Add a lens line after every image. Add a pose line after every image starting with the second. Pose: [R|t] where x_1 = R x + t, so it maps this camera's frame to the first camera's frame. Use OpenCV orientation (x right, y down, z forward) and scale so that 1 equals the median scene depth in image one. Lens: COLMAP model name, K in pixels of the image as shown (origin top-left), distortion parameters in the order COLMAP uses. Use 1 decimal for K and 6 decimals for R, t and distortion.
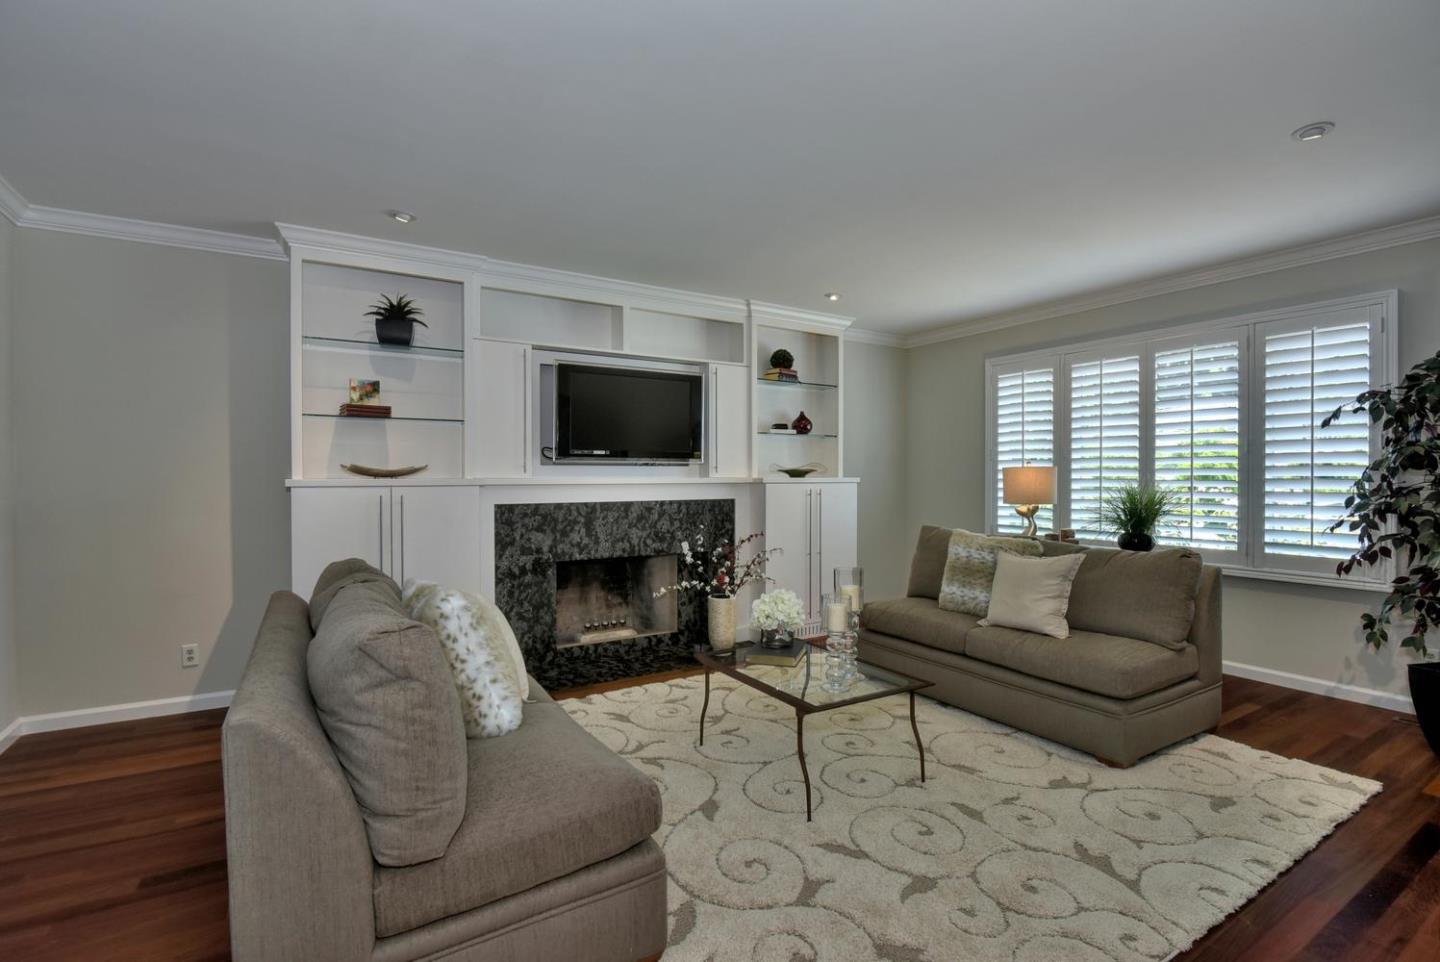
lens RADIAL K [[670.2, 0, 720.0], [0, 670.2, 481.0], [0, 0, 1]] dist [-0.001830, -0.000138]
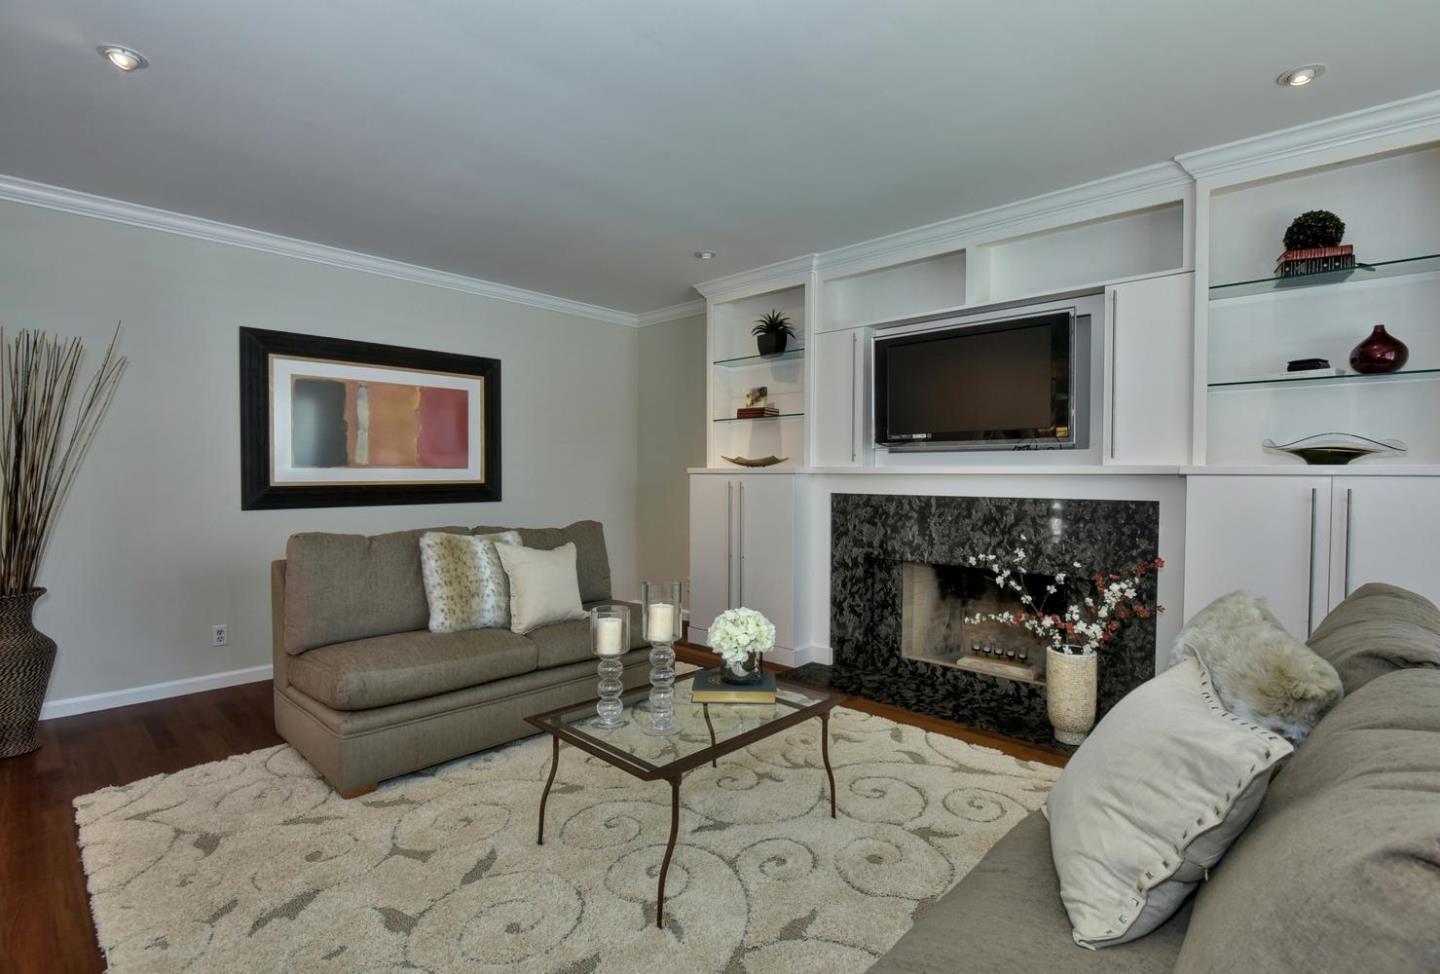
lens RADIAL K [[678.9, 0, 727.3], [0, 678.9, 486.0], [0, 0, 1]] dist [-0.002859, -0.000168]
pose [[0.267662, 0.019209, -0.963321, 0.570121], [-0.011563, 0.999793, 0.016723, 0.008339], [0.963444, 0.006663, 0.267829, 0.533417]]
